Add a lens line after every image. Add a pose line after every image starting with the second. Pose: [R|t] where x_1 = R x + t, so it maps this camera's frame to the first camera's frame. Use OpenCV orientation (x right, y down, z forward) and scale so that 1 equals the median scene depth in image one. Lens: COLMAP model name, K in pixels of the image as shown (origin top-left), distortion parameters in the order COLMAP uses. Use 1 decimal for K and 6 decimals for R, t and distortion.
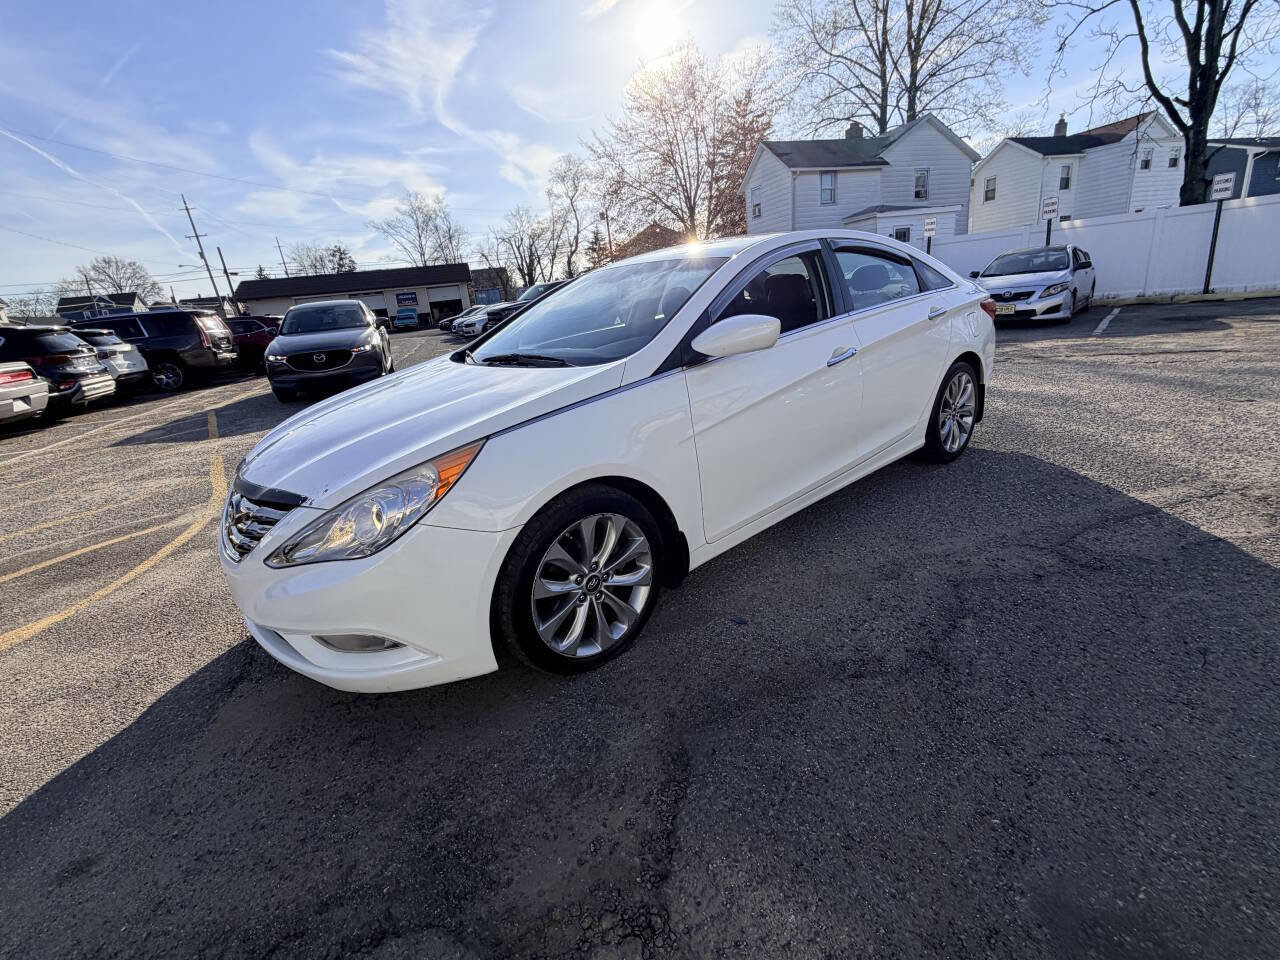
lens RADIAL K [[575.9, 0, 634.8], [0, 575.9, 485.4], [0, 0, 1]] dist [0.001269, -0.000840]
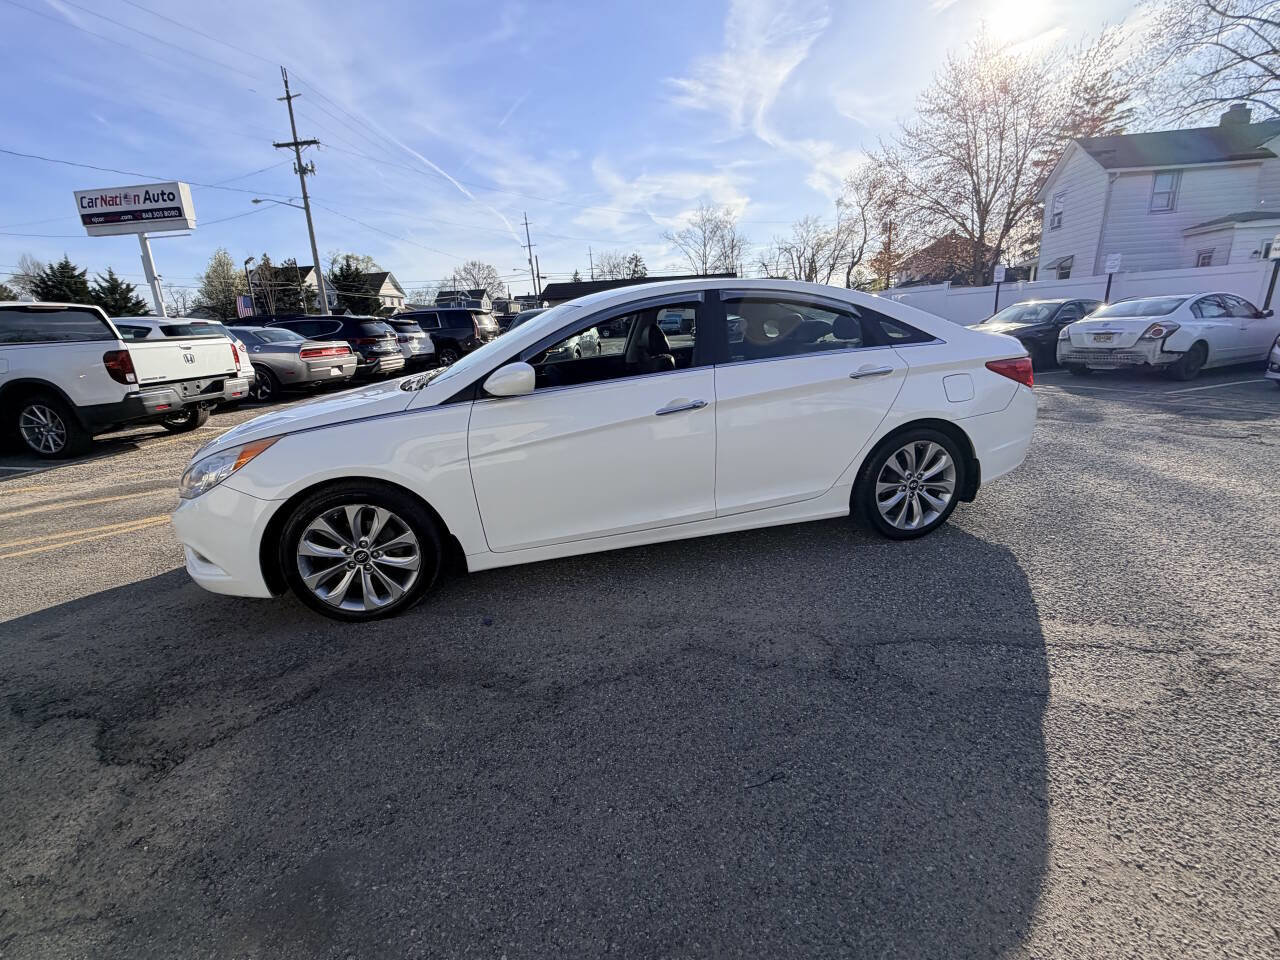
lens RADIAL K [[575.9, 0, 633.1], [0, 575.9, 483.8], [0, 0, 1]] dist [0.001269, -0.000840]
pose [[0.894396, 0.173559, -0.412230, 0.196056], [-0.179755, 0.983418, 0.024037, -0.026623], [0.409566, 0.052602, 0.910763, 0.010909]]
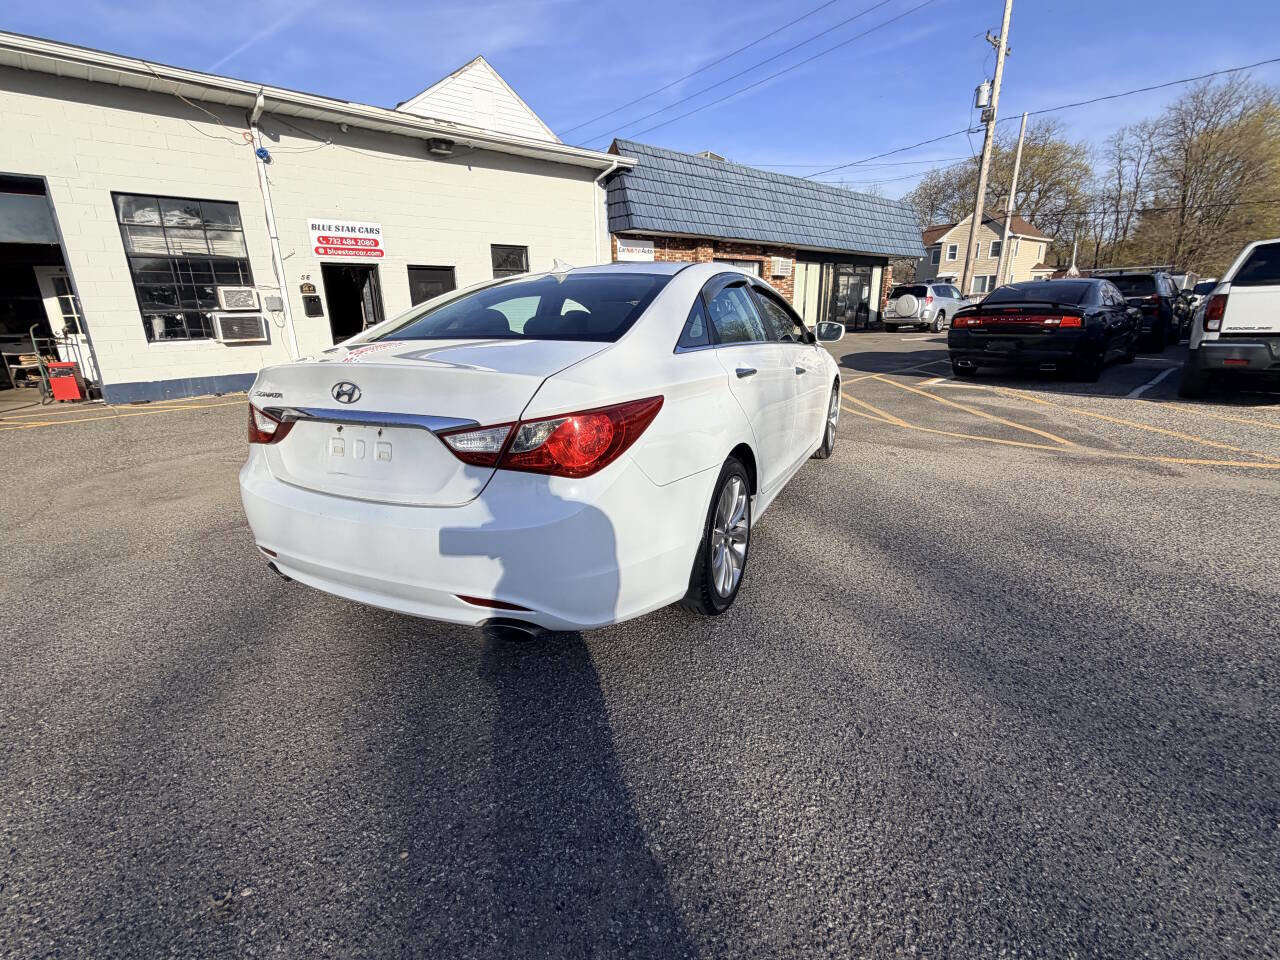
lens RADIAL K [[575.9, 0, 634.2], [0, 575.9, 483.3], [0, 0, 1]] dist [0.001269, -0.000840]
pose [[-0.910161, 0.231517, -0.343521, 0.203454], [-0.012196, 0.813917, 0.580854, -0.234990], [0.414075, 0.532860, -0.737972, 0.646140]]
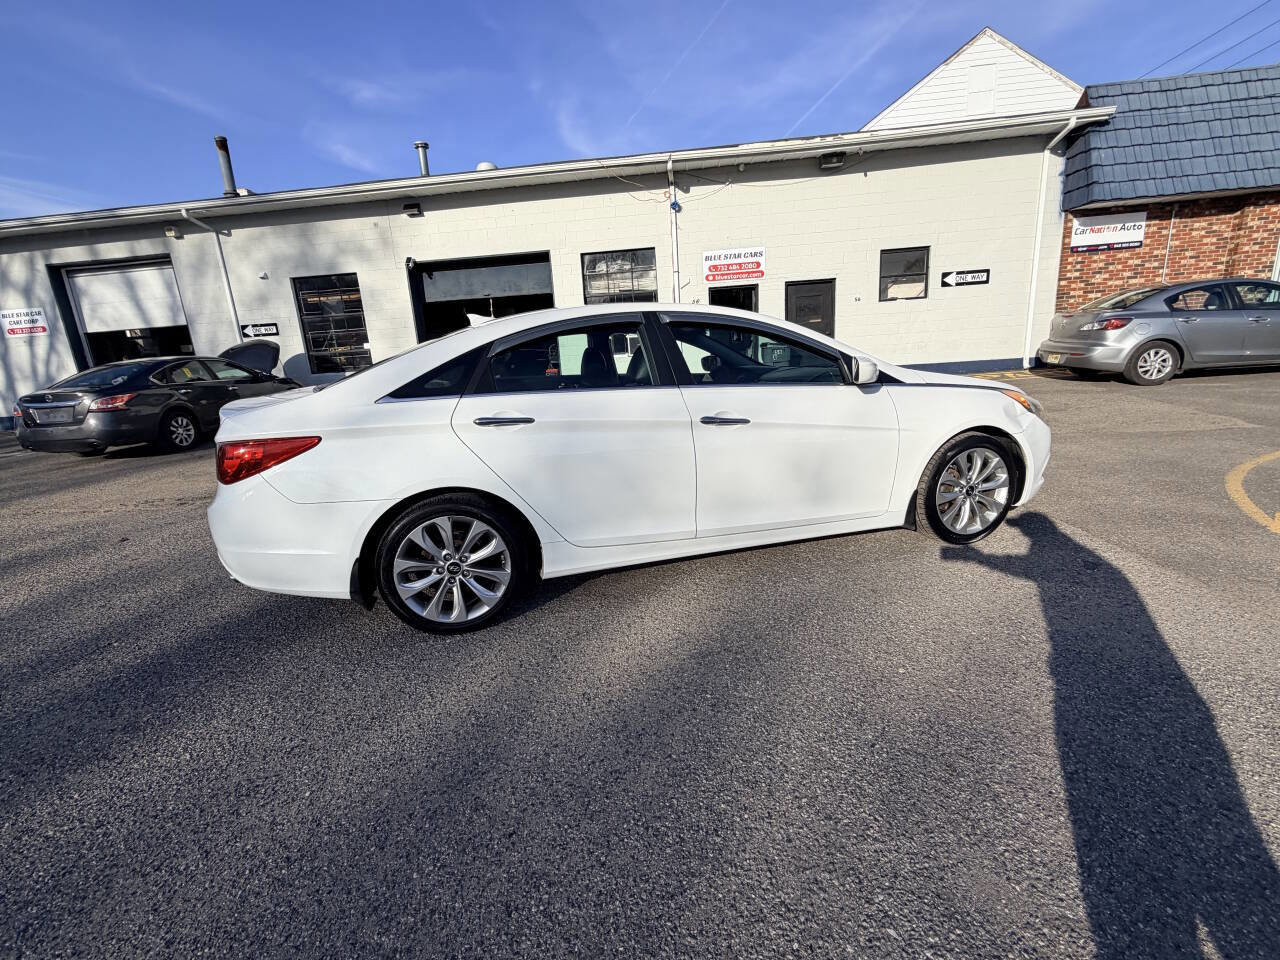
lens RADIAL K [[575.9, 0, 632.3], [0, 575.9, 482.7], [0, 0, 1]] dist [0.001269, -0.000840]
pose [[-0.895107, 0.049999, 0.443039, -0.094473], [0.275726, 0.842964, 0.461938, -0.210117], [-0.350370, 0.535641, -0.768329, 0.648549]]
